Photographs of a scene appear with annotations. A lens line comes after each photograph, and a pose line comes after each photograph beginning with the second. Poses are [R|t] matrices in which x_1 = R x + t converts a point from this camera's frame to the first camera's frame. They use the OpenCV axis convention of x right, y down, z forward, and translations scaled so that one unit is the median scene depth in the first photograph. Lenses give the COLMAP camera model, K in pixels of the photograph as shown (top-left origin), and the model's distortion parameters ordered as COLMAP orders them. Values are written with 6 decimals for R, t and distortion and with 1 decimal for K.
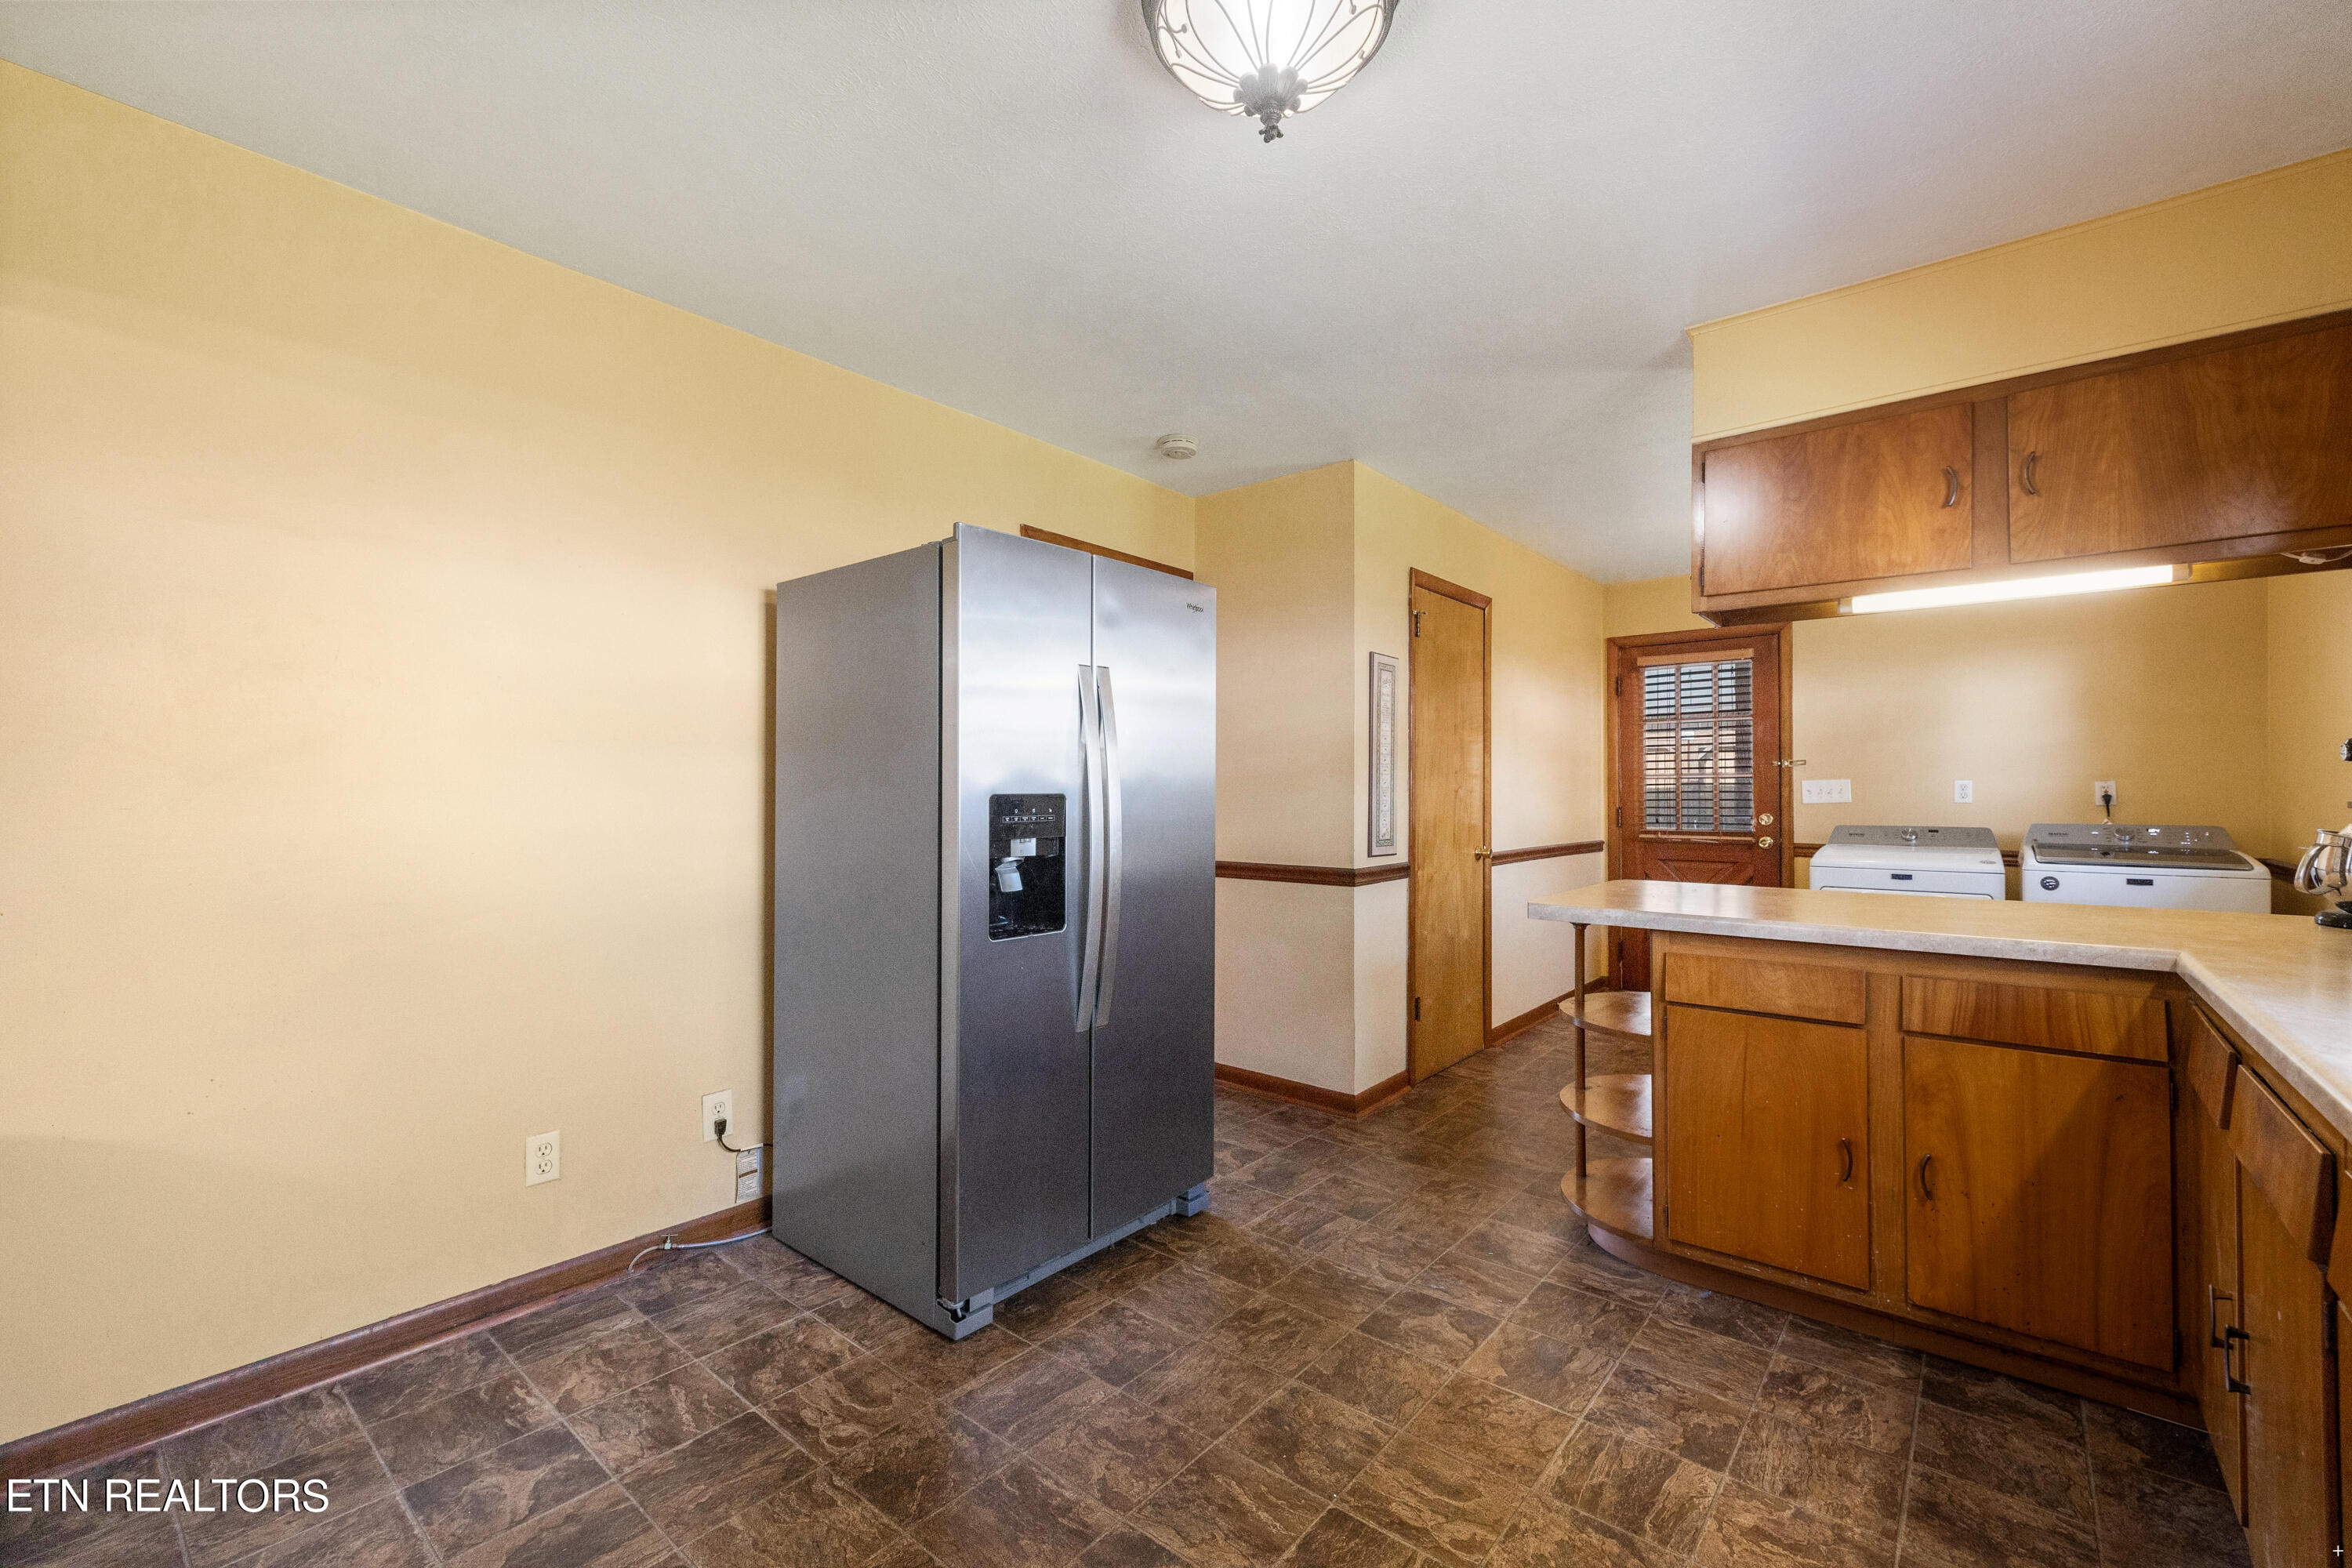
lens RADIAL K [[982.0, 0, 1170.4], [0, 982.0, 781.2], [0, 0, 1]] dist [-0.002856, -0.000362]
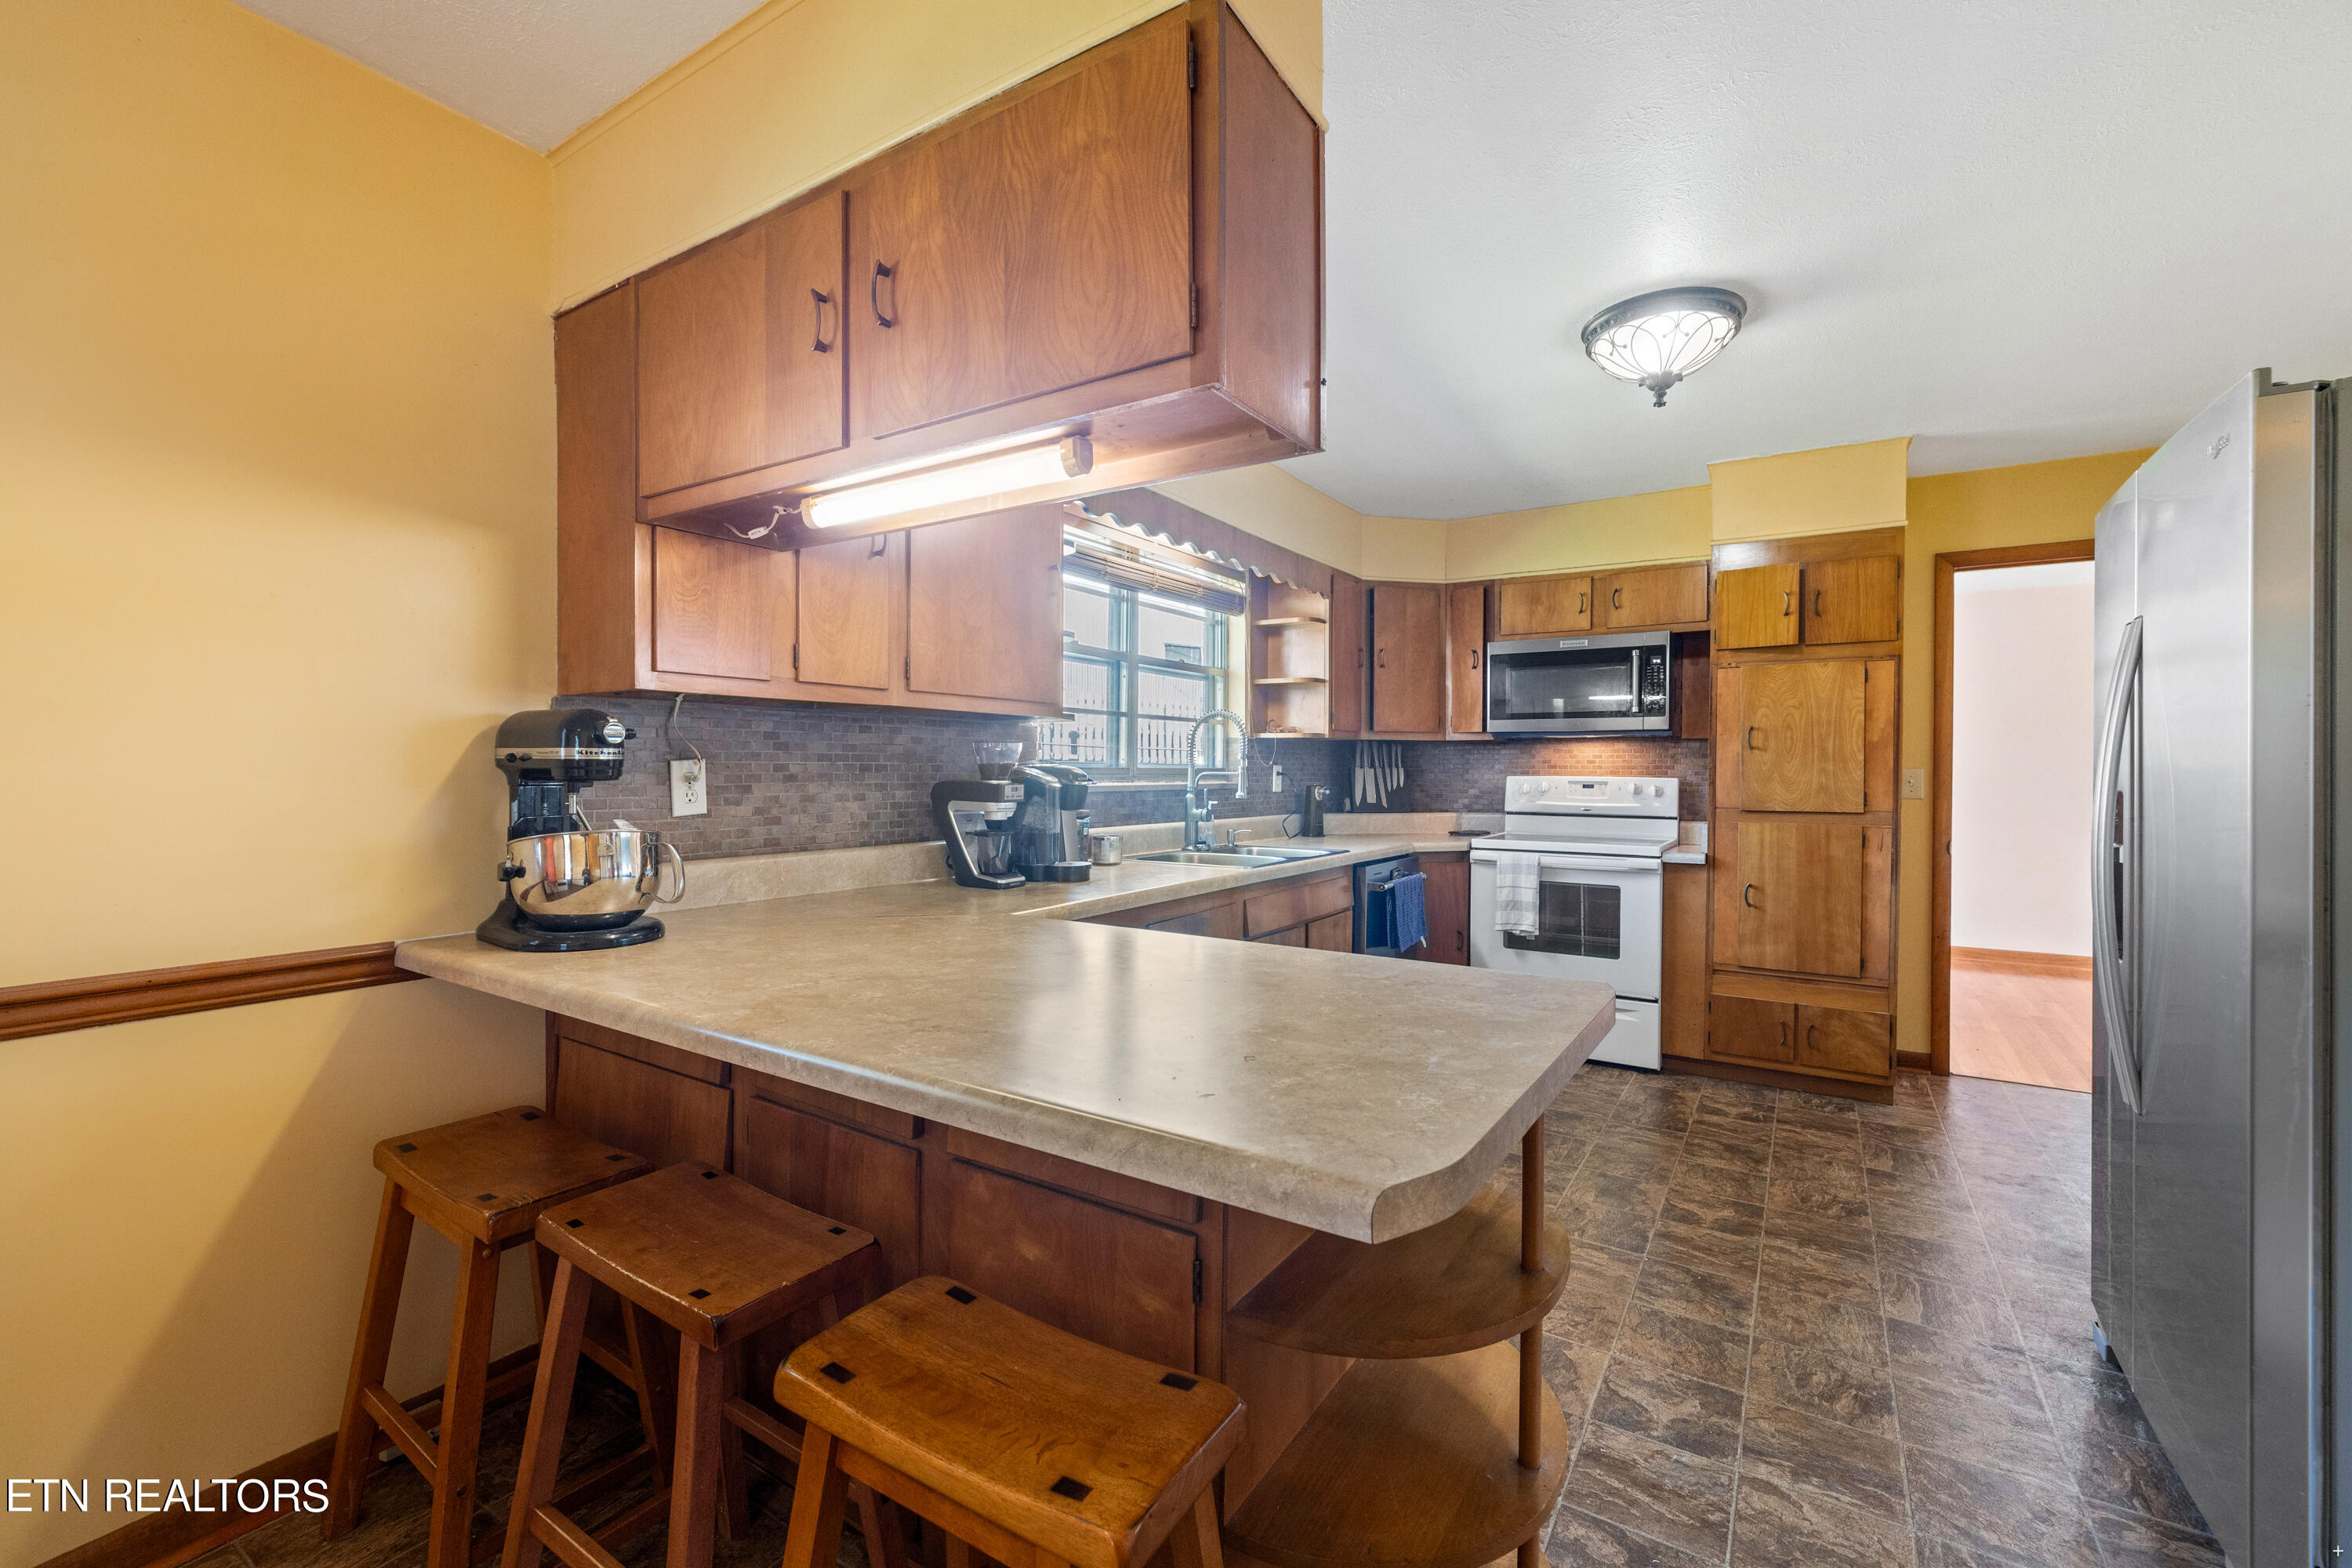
lens RADIAL K [[997.0, 0, 1176.0], [0, 997.0, 784.0], [0, 0, 1]] dist [0.002609, 0.000394]
pose [[-0.991578, -0.004086, -0.129446, 0.873330], [-0.004438, 0.999987, 0.002437, 0.010255], [0.129434, 0.002991, -0.991583, 1.960351]]
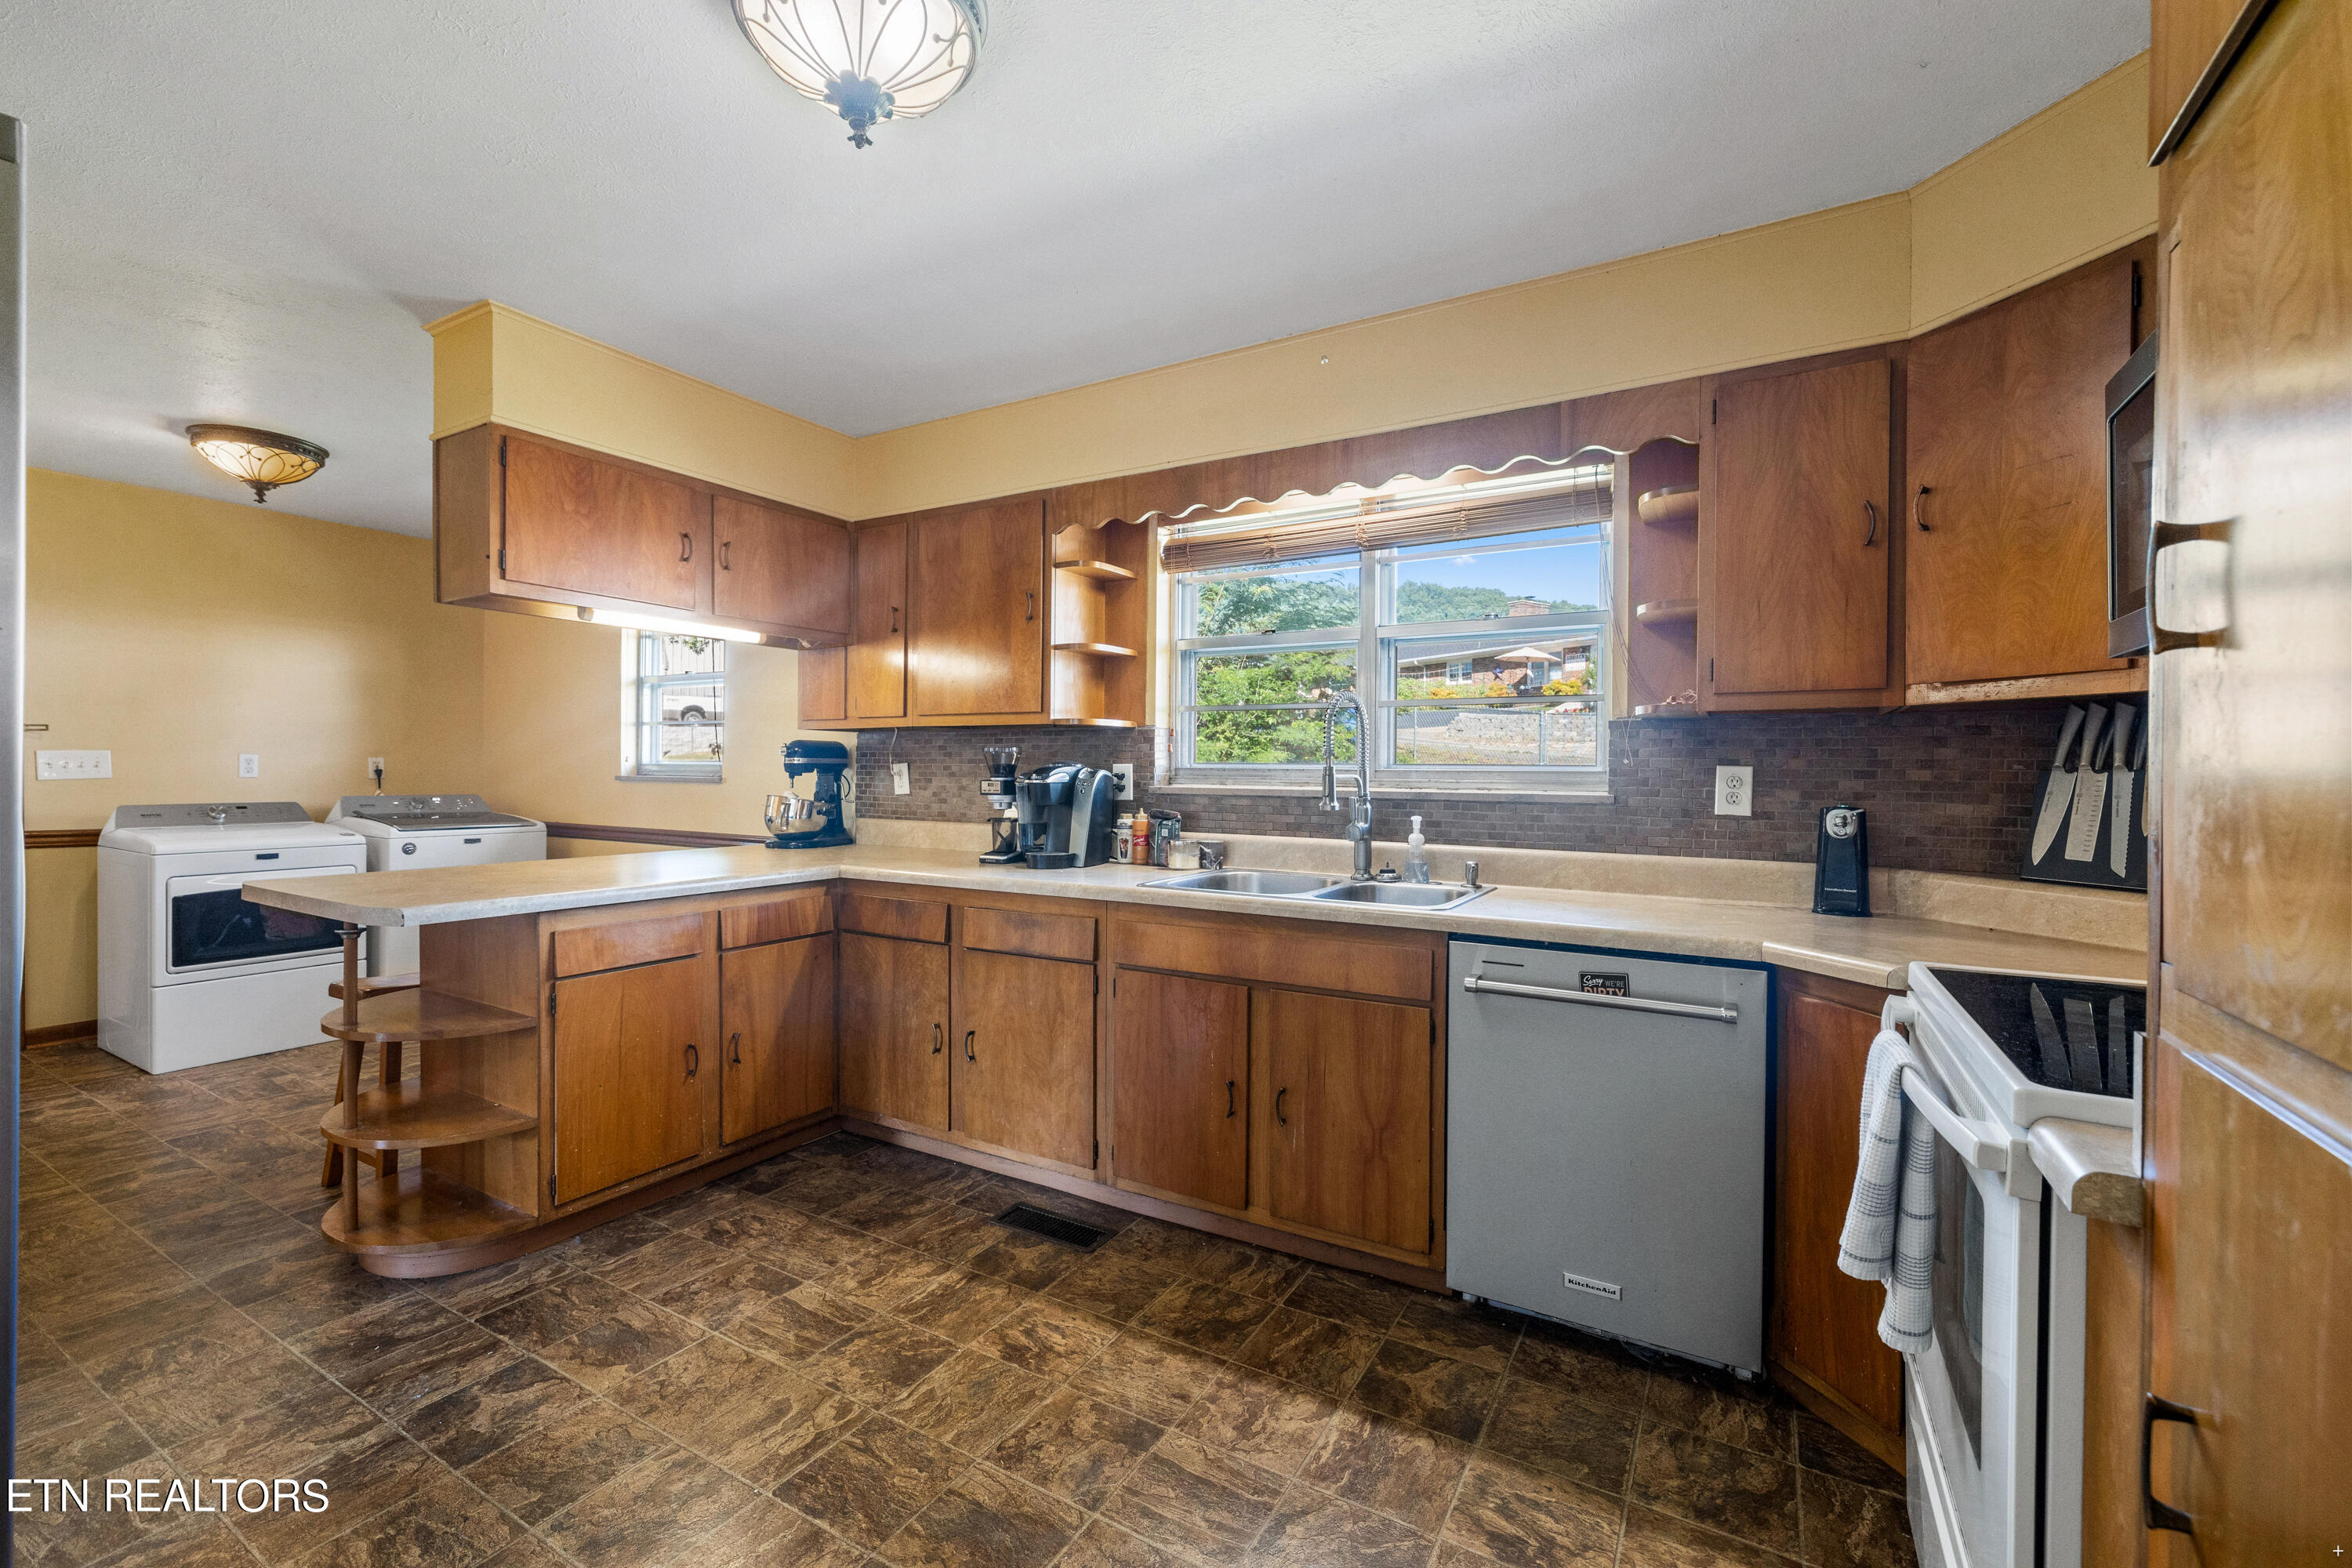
lens RADIAL K [[982.0, 0, 1170.4], [0, 982.0, 781.2], [0, 0, 1]] dist [-0.002856, -0.000362]
pose [[-0.165550, -0.015397, 0.986081, -0.713528], [-0.020020, 0.999725, 0.012249, -0.010274], [-0.985998, -0.017714, -0.165813, 0.624226]]
